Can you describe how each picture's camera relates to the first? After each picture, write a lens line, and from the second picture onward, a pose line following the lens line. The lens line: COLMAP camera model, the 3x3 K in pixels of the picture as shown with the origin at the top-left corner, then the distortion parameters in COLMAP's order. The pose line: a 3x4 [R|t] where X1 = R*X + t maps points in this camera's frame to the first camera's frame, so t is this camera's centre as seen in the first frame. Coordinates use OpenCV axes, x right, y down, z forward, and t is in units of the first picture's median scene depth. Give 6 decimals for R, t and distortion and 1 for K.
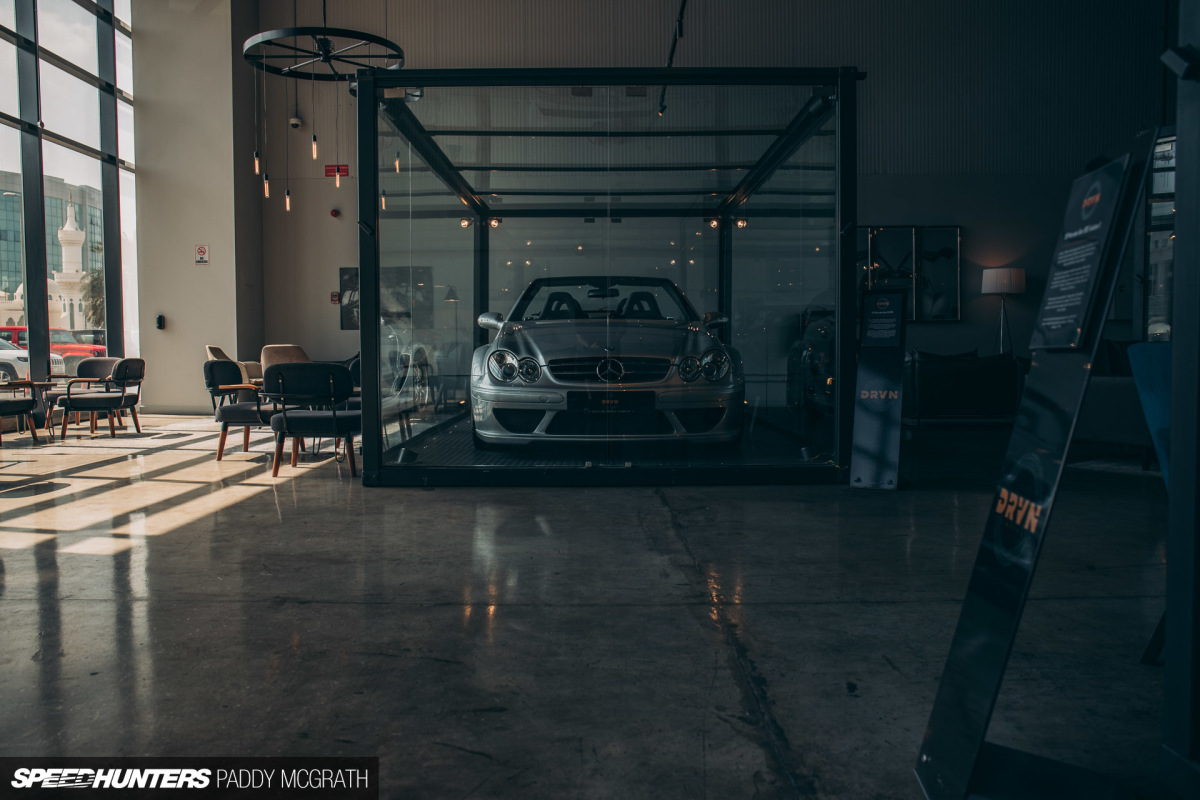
lens RADIAL K [[926.5, 0, 601.3], [0, 926.5, 398.8], [0, 0, 1]] dist [-0.071142, -0.019263]
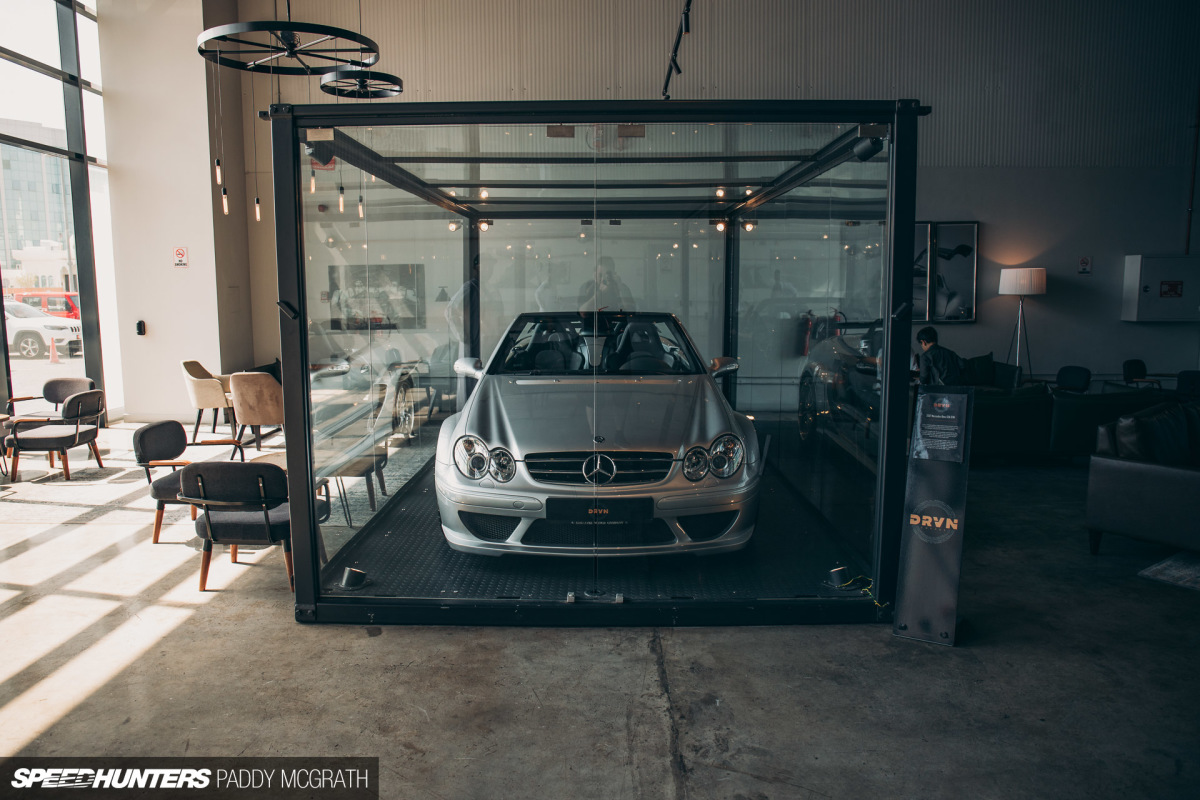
lens RADIAL K [[845.2, 0, 598.9], [0, 845.2, 397.7], [0, 0, 1]] dist [-0.077342, 0.011150]
pose [[0.999932, 0.001944, -0.011509, 0.015773], [-0.001073, 0.997169, 0.075192, -0.131164], [0.011622, -0.075174, 0.997103, 0.224753]]
